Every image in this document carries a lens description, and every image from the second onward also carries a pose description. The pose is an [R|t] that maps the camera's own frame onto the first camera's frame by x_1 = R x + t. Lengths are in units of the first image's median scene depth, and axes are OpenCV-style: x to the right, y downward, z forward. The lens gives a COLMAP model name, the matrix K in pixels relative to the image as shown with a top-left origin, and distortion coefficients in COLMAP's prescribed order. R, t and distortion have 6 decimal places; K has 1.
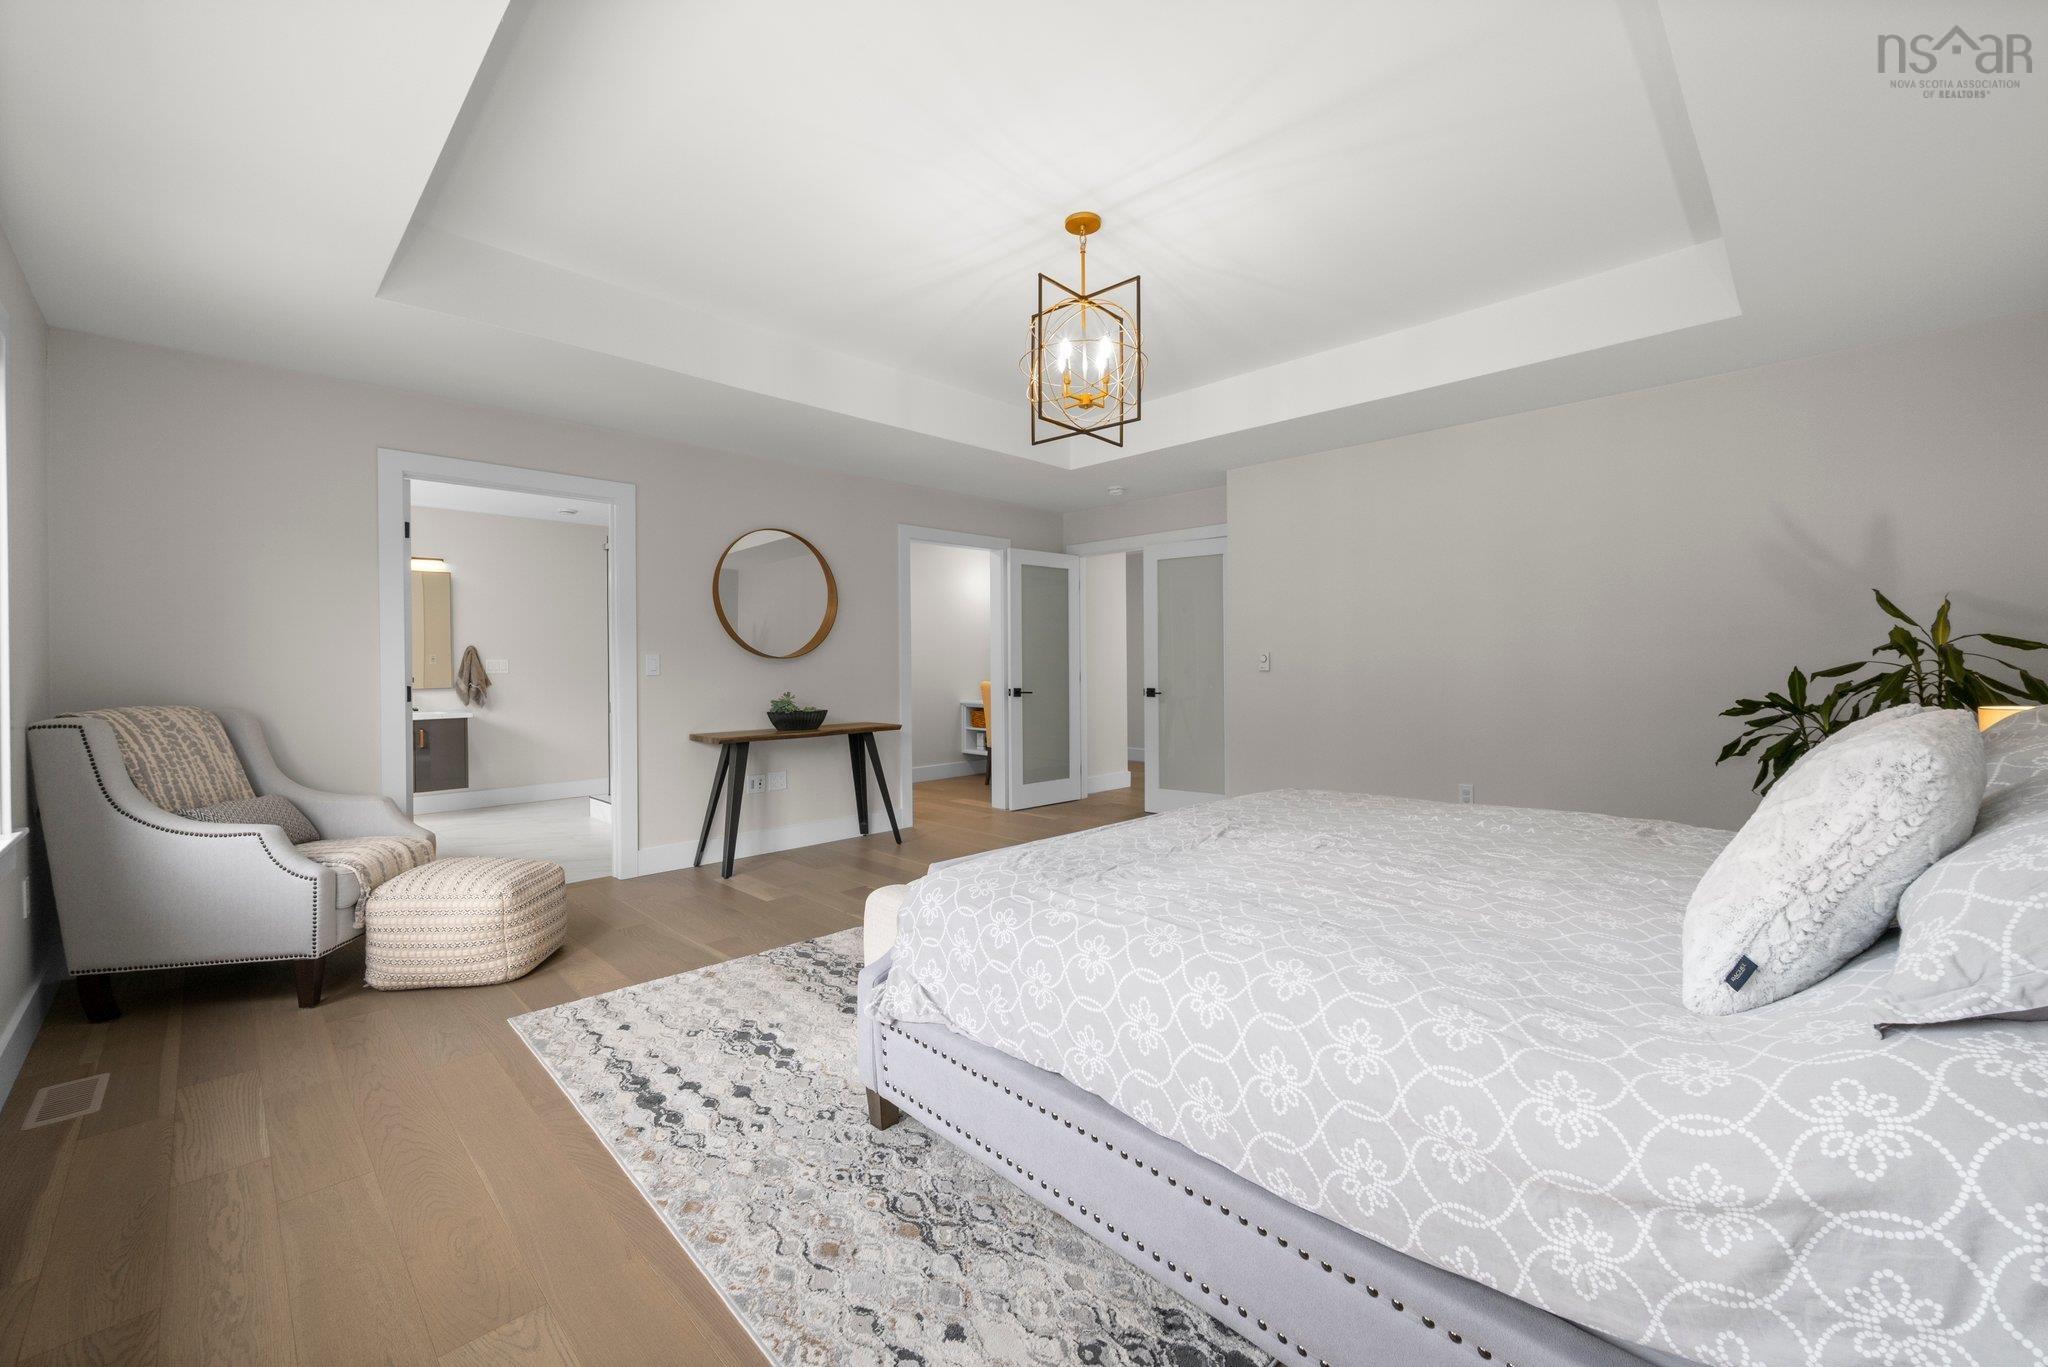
lens RADIAL K [[818.0, 0, 1032.0], [0, 818.0, 664.3], [0, 0, 1]] dist [-0.000951, -0.000176]
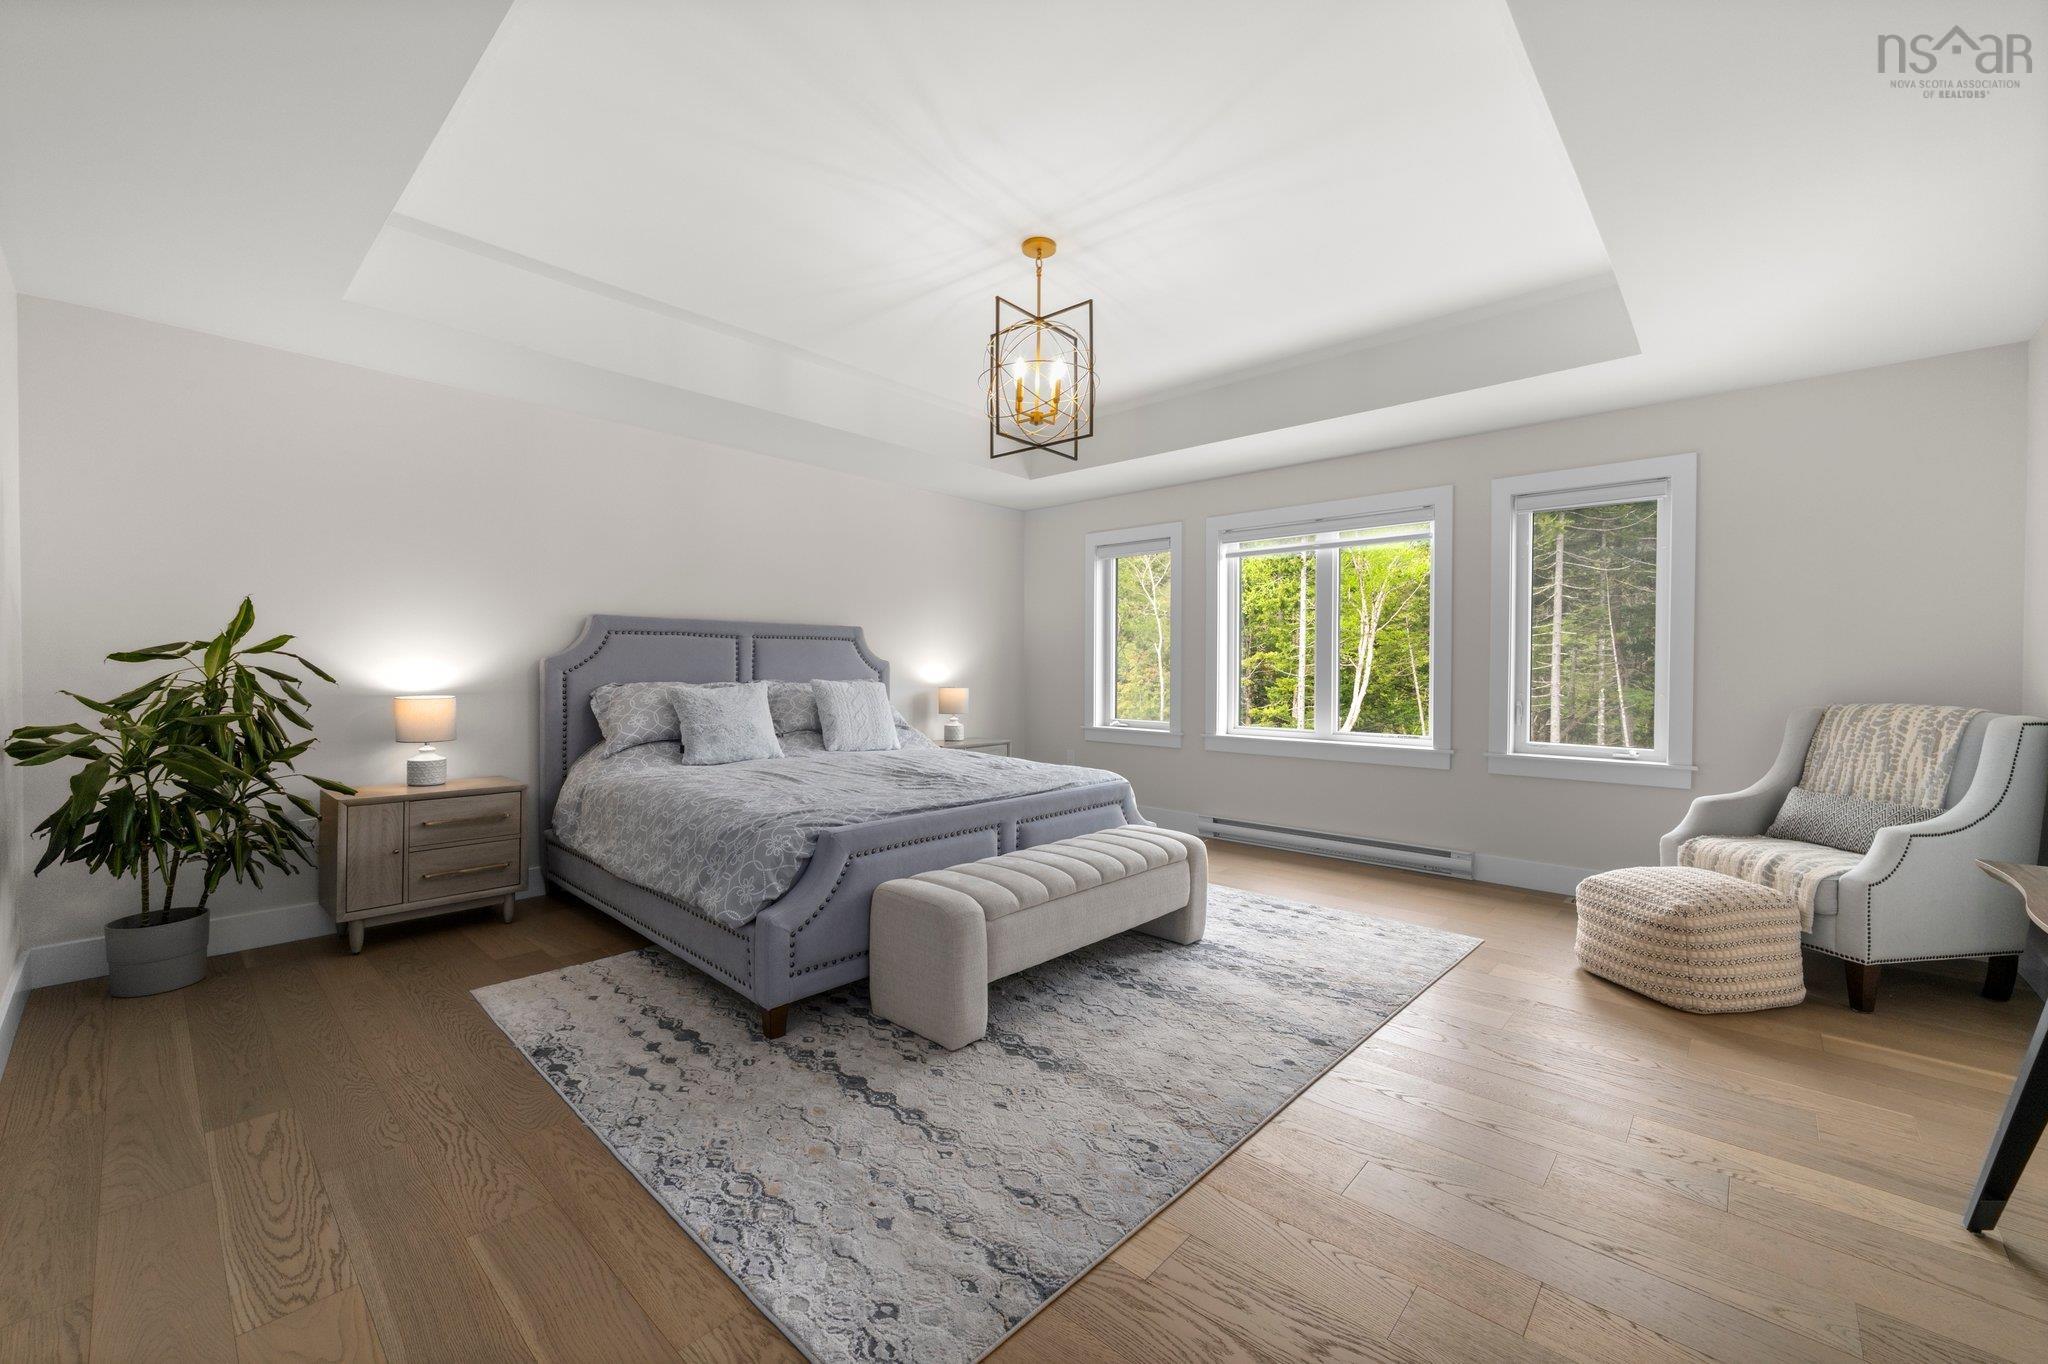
lens RADIAL K [[818.0, 0, 1032.0], [0, 818.0, 662.8], [0, 0, 1]] dist [-0.000951, -0.000176]
pose [[-0.998732, -0.003376, -0.050227, 0.124120], [-0.003654, 0.999979, 0.005437, -0.004606], [0.050207, 0.005614, -0.998723, 2.072855]]
